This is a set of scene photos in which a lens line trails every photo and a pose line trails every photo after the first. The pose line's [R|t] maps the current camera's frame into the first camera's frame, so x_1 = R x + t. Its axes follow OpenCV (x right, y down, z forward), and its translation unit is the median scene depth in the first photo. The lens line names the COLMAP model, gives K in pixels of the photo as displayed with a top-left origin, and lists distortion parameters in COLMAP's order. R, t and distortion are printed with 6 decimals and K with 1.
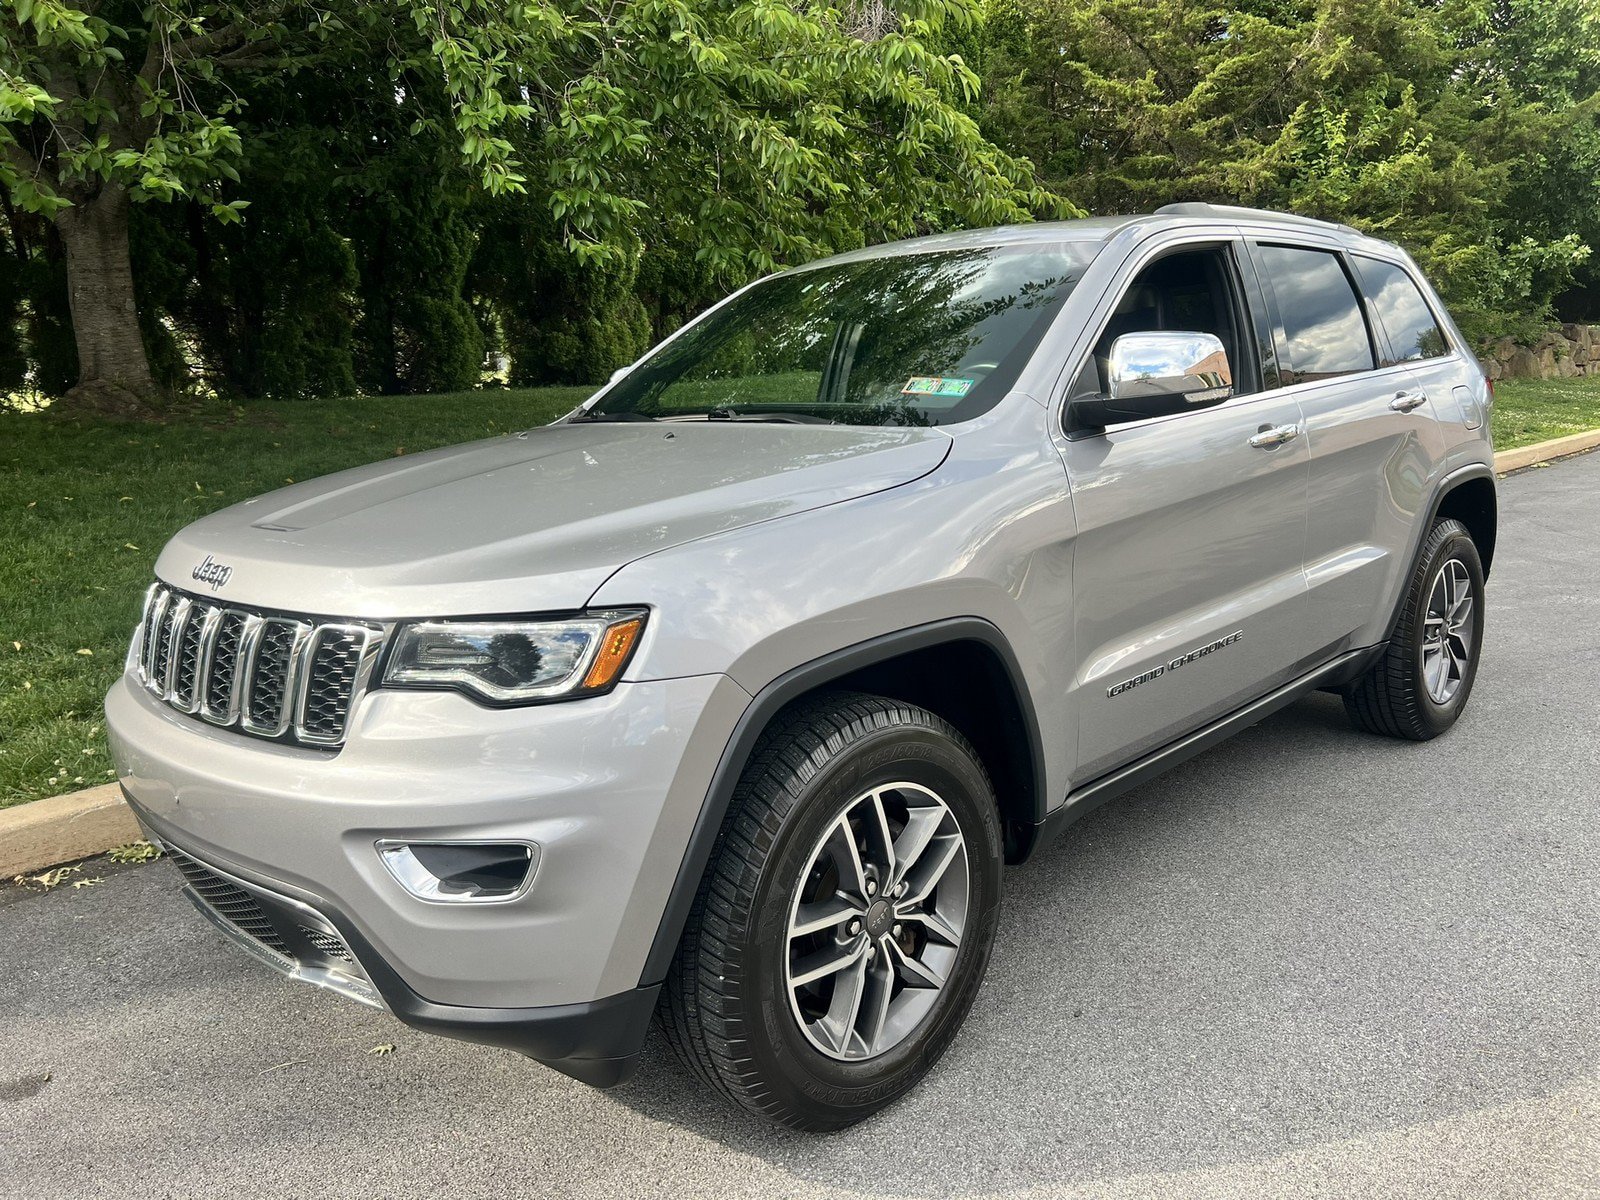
lens RADIAL K [[1210.9, 0, 804.1], [0, 1210.9, 603.3], [0, 0, 1]] dist [0.035570, -0.023309]
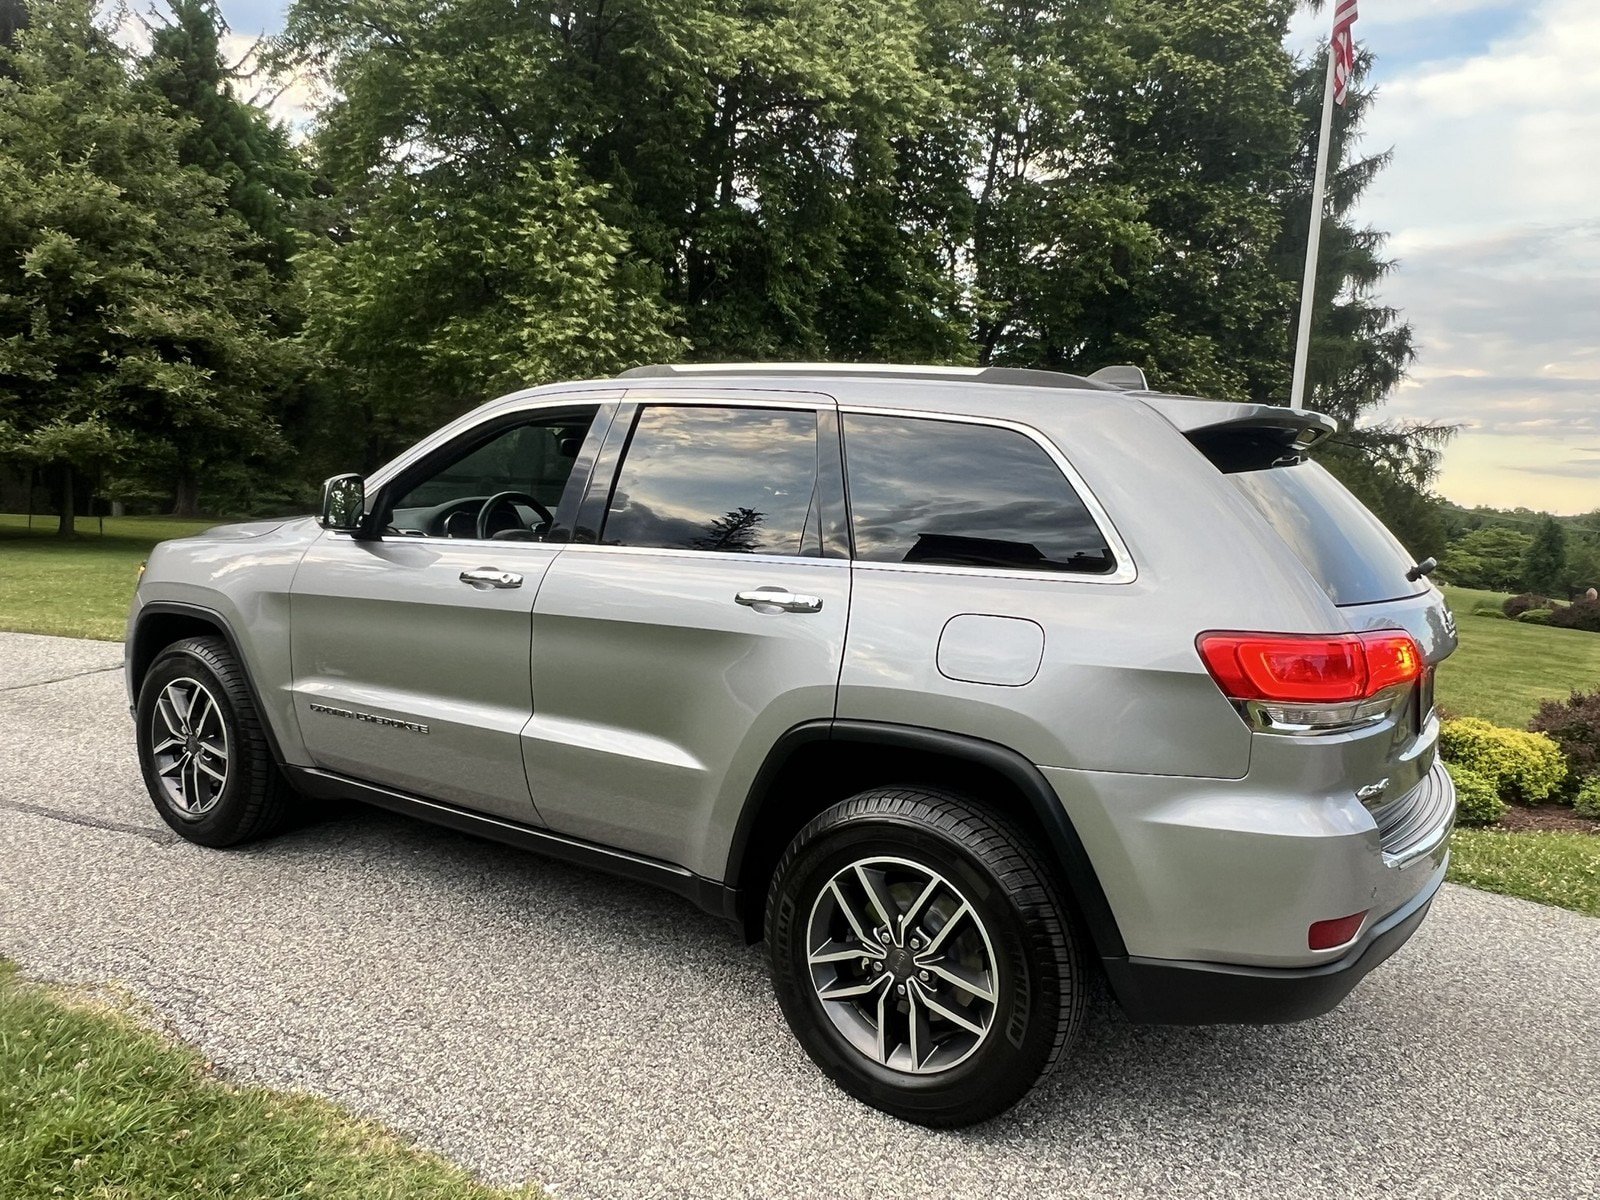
lens RADIAL K [[1171.2, 0, 799.5], [0, 1171.2, 601.9], [0, 0, 1]] dist [-0.000068, -0.003615]
pose [[0.205234, 0.171810, -0.963515, 1.719208], [-0.237730, 0.963739, 0.121212, -0.363912], [0.949402, 0.204180, 0.238636, 1.179413]]
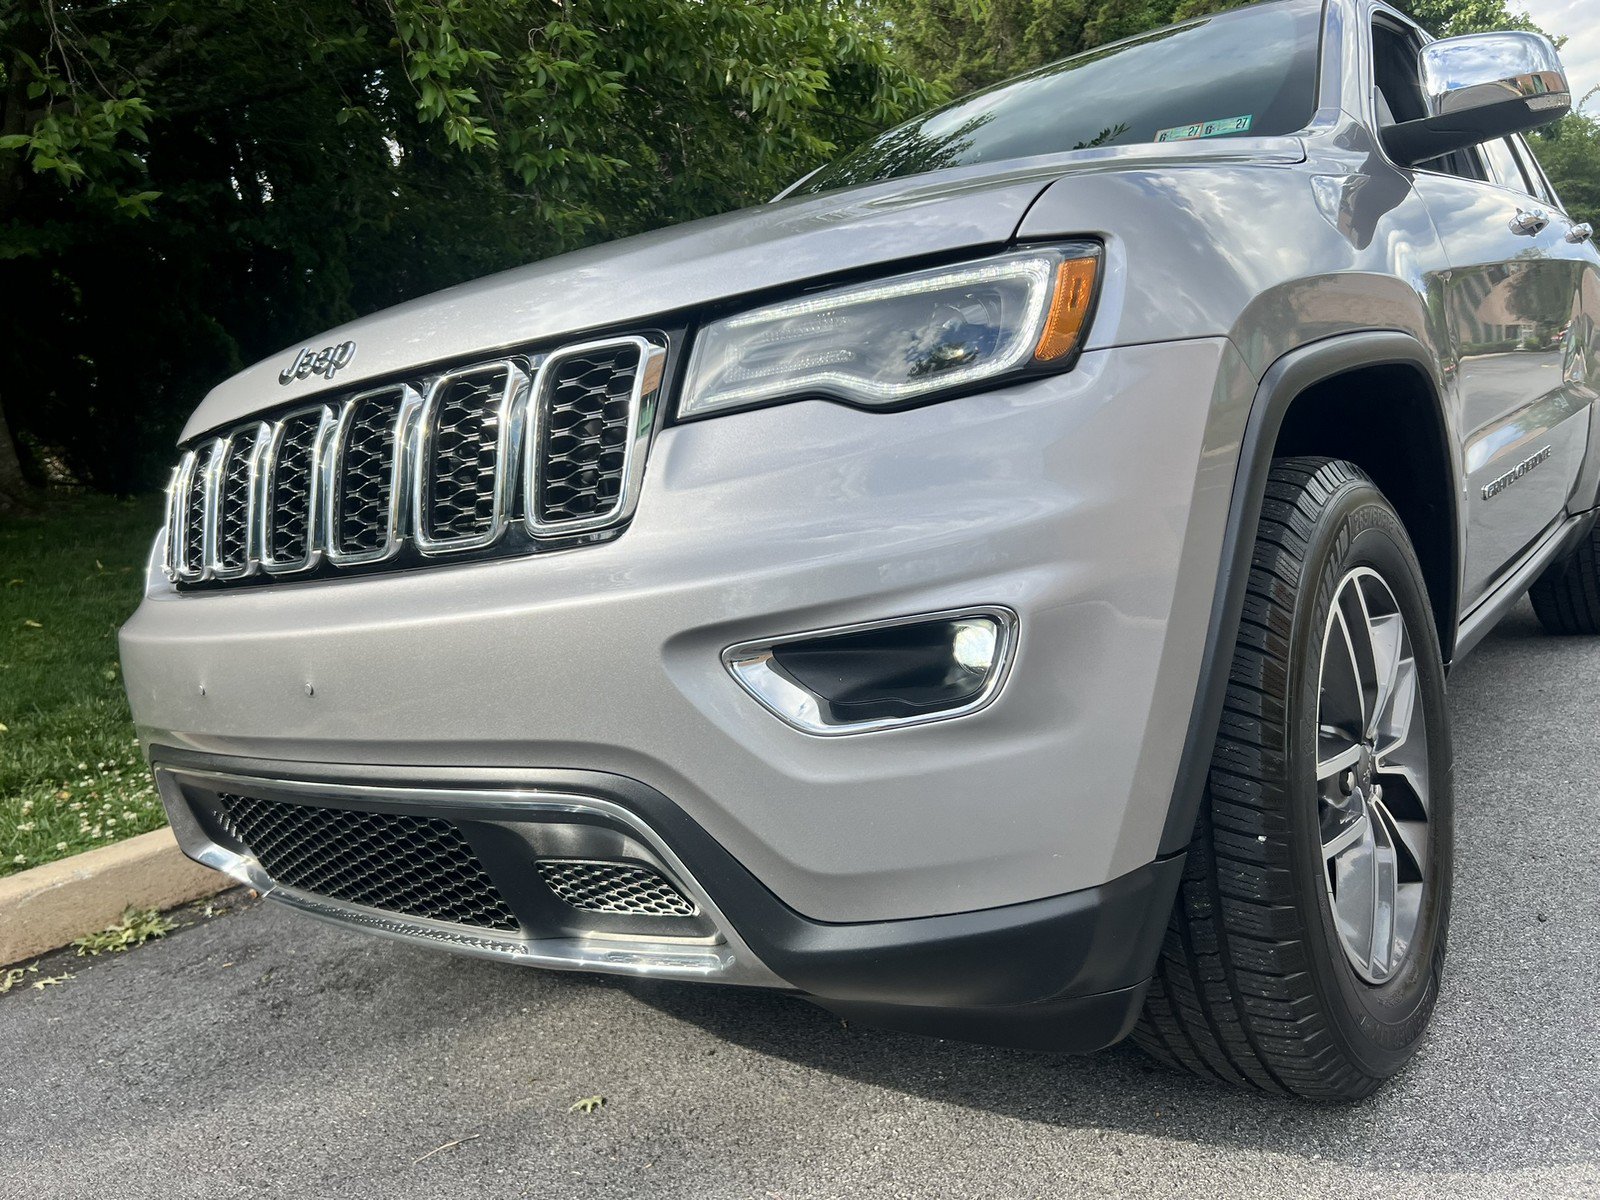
lens RADIAL K [[1210.9, 0, 797.1], [0, 1210.9, 597.2], [0, 0, 1]] dist [0.035570, -0.023309]
pose [[0.989646, -0.106620, 0.096090, -0.250361], [0.115169, 0.989414, -0.088299, 0.153100], [-0.085658, 0.098451, 0.991448, 0.280429]]
